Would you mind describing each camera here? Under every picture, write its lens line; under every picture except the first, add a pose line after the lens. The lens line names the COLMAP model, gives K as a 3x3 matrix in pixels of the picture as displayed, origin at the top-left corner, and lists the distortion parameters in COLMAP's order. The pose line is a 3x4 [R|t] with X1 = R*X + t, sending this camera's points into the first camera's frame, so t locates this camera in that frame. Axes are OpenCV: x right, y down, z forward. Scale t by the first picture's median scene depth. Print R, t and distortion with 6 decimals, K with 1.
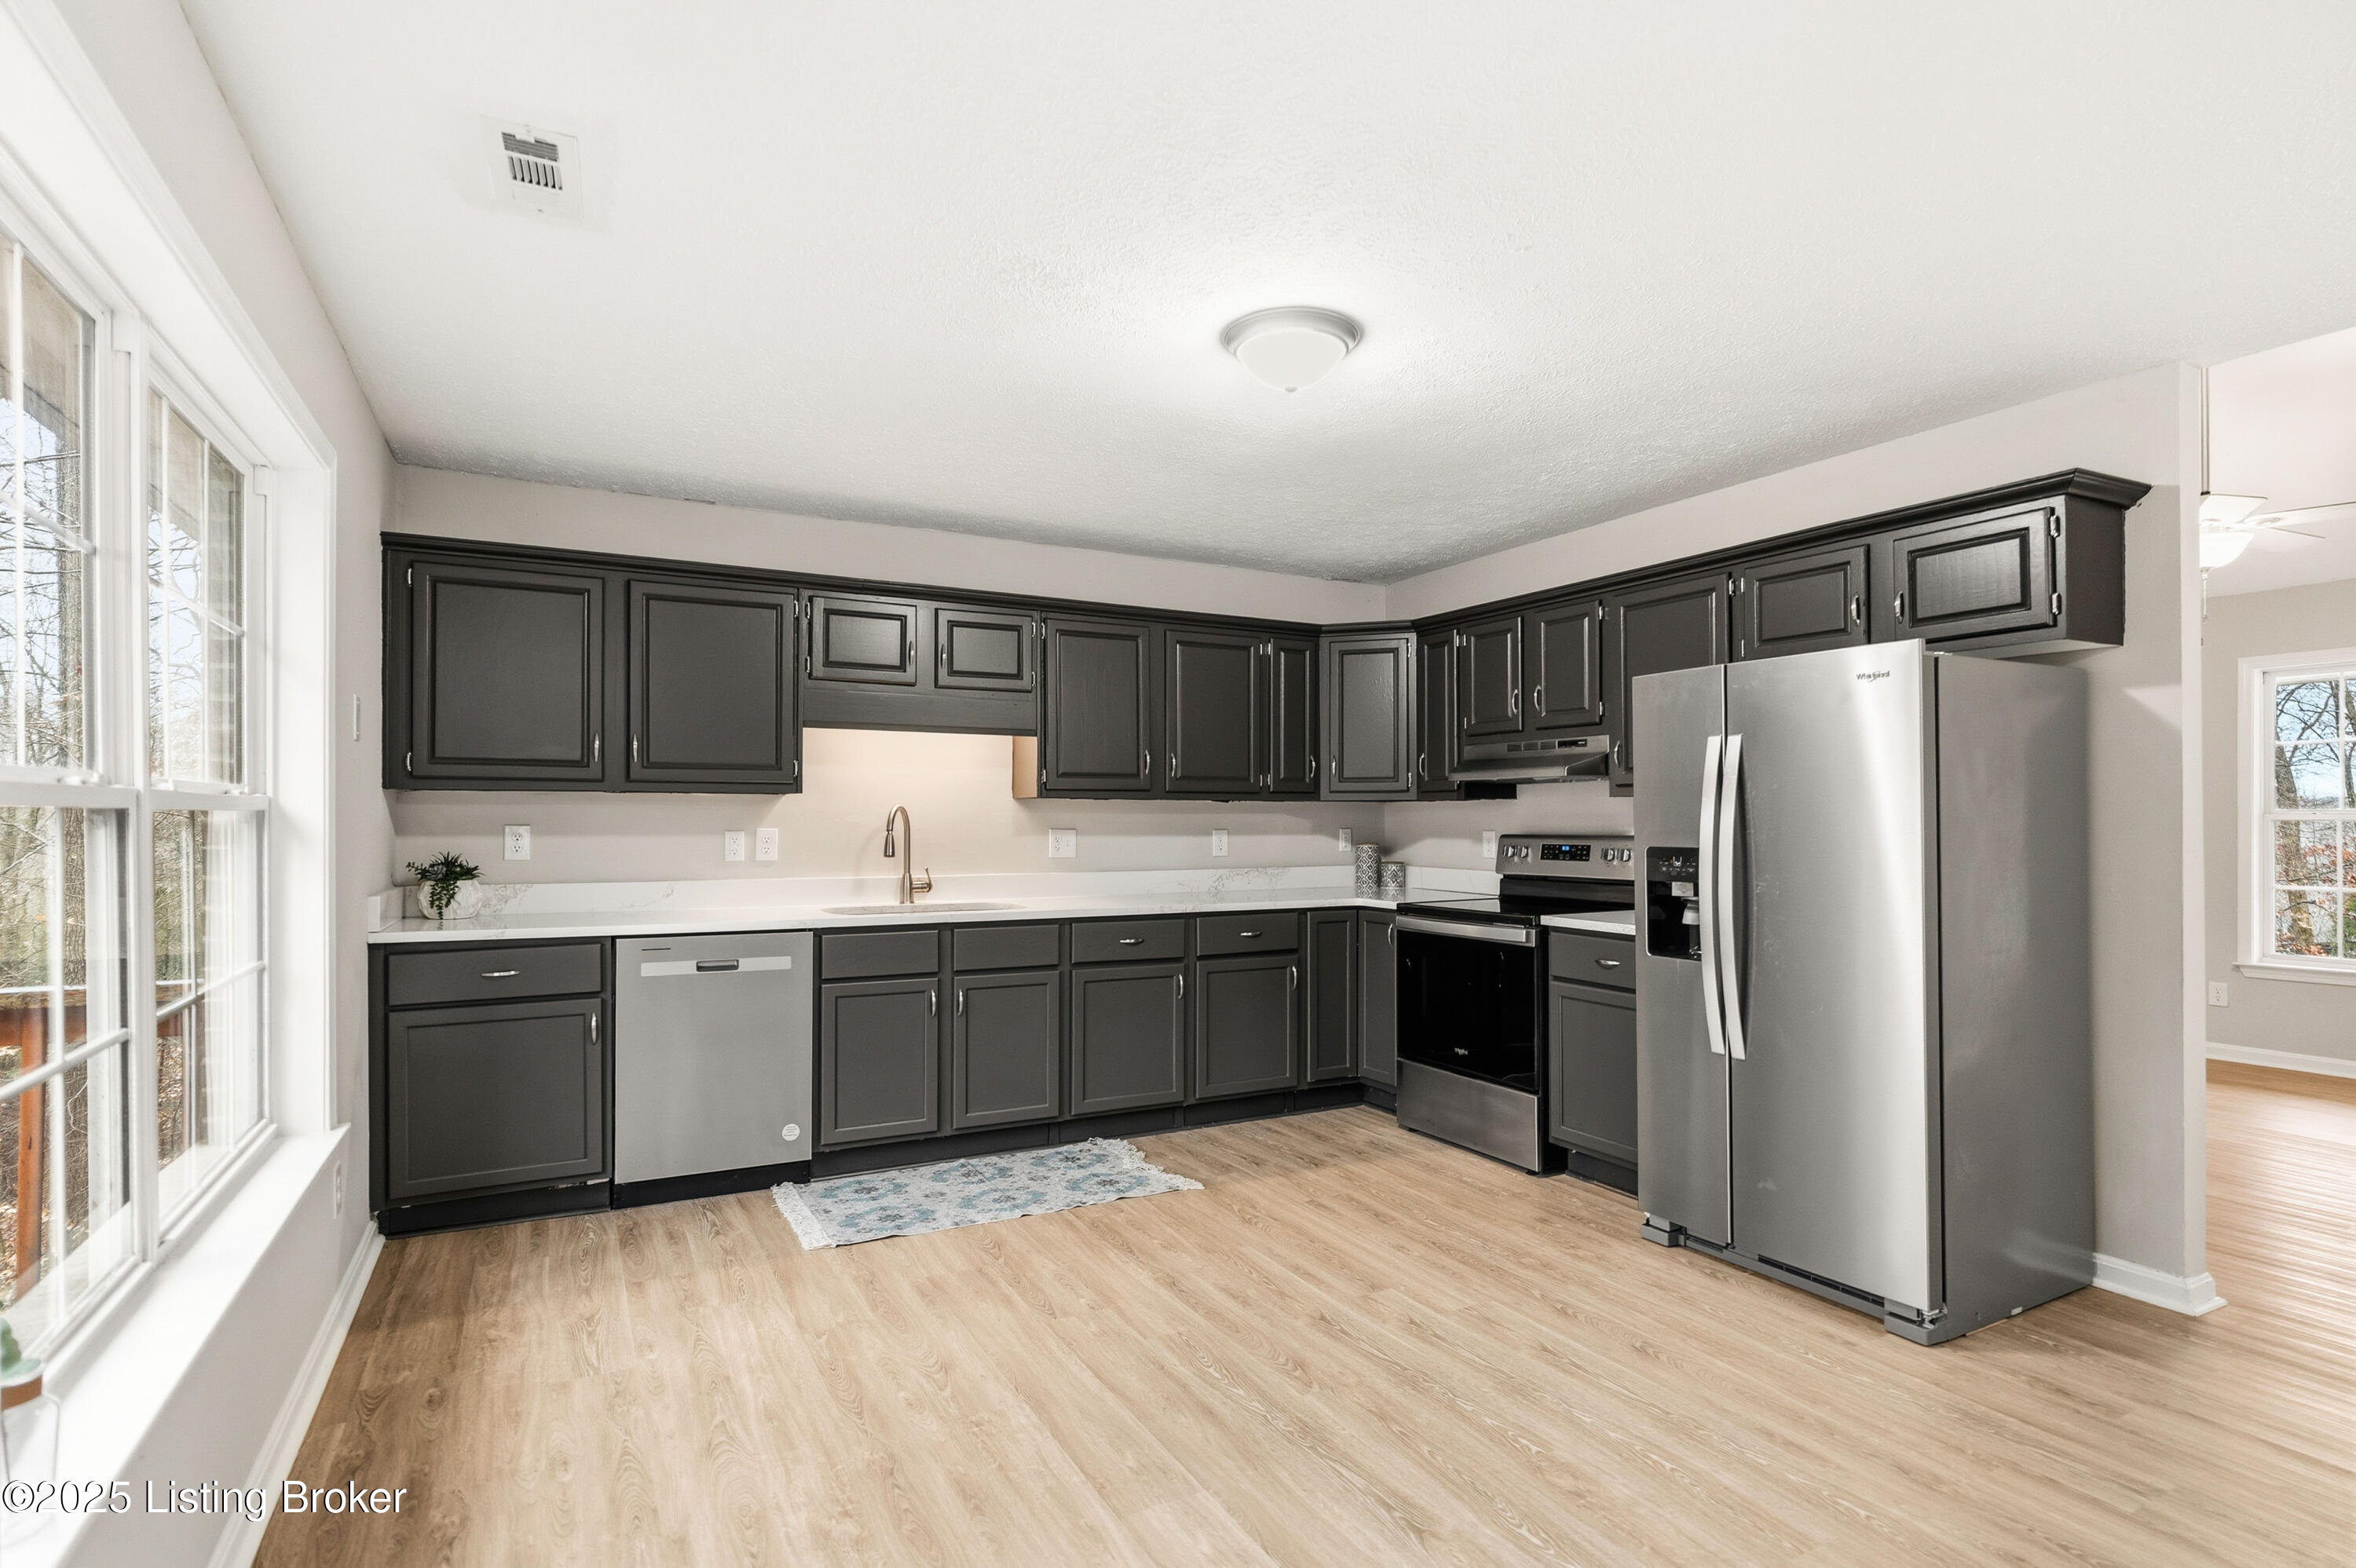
lens RADIAL K [[1171.9, 0, 1174.3], [0, 1171.9, 807.6], [0, 0, 1]] dist [0.002413, 0.000290]
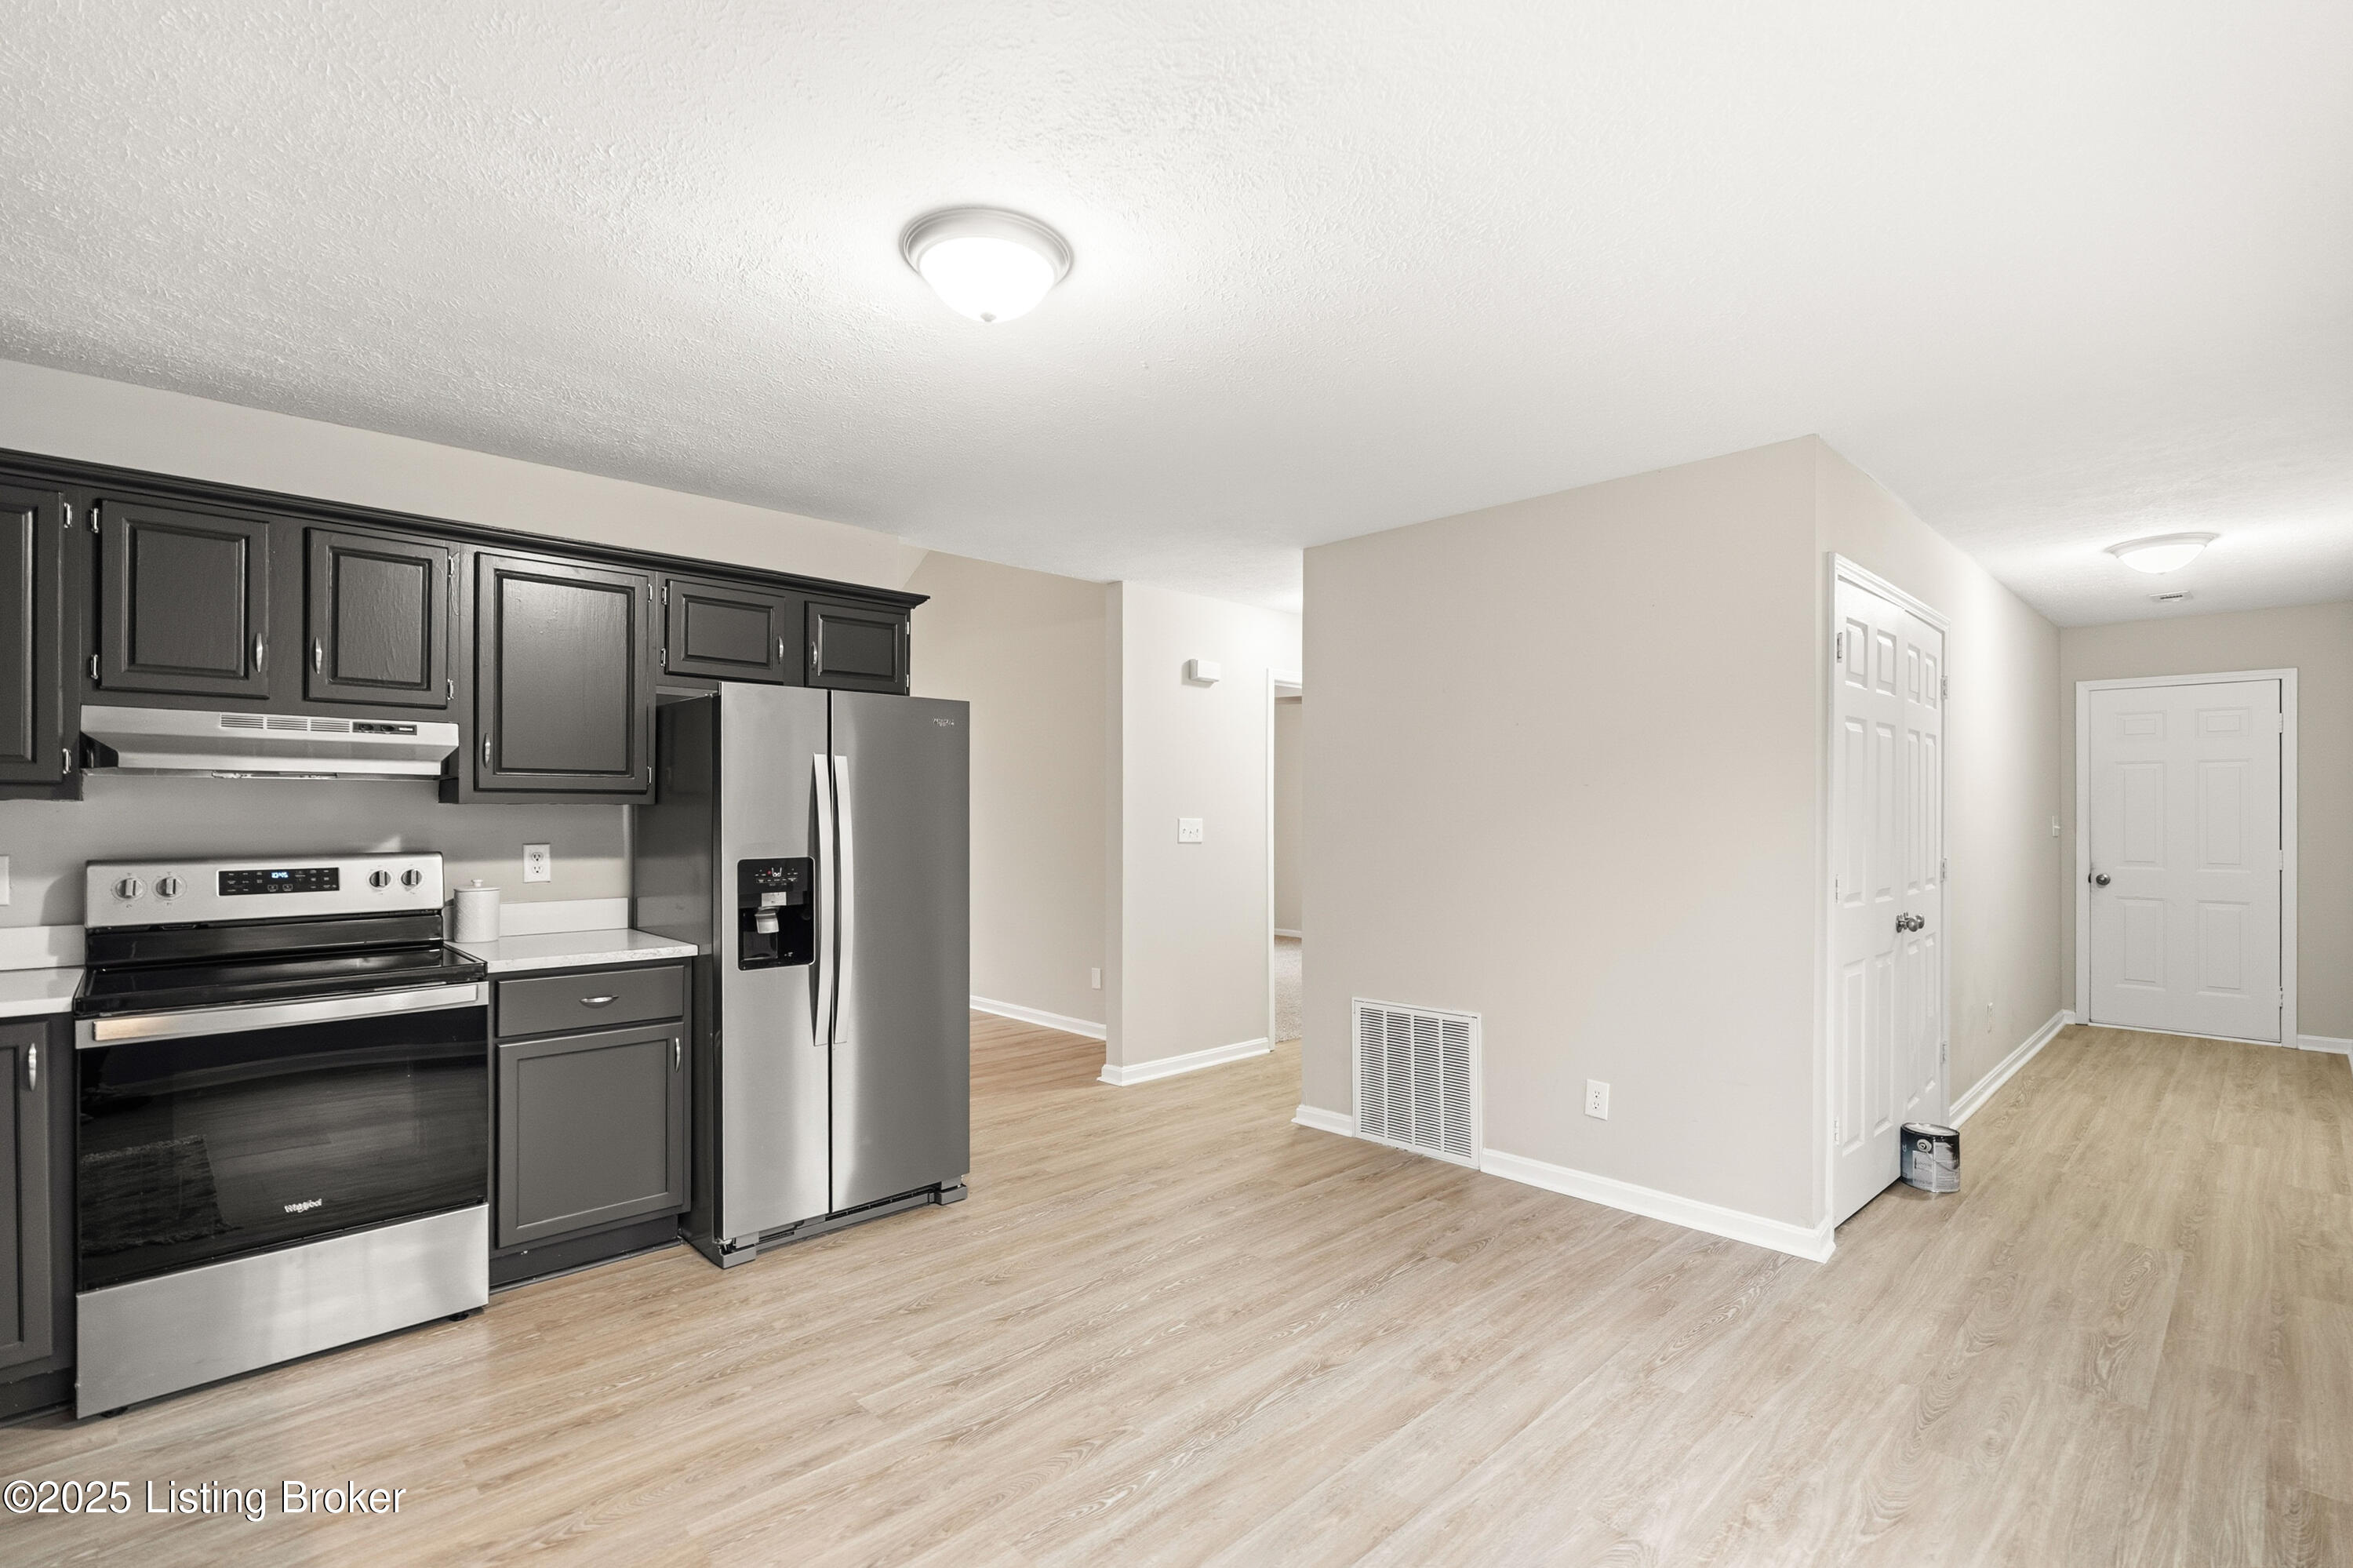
lens RADIAL K [[1079.1, 0, 1171.5], [0, 1079.1, 798.2], [0, 0, 1]] dist [0.000261, 0.000038]
pose [[-0.276836, 0.013928, 0.960816, -0.600838], [-0.009099, 0.999812, -0.017115, -0.006164], [-0.960874, -0.013480, -0.276657, 0.974724]]
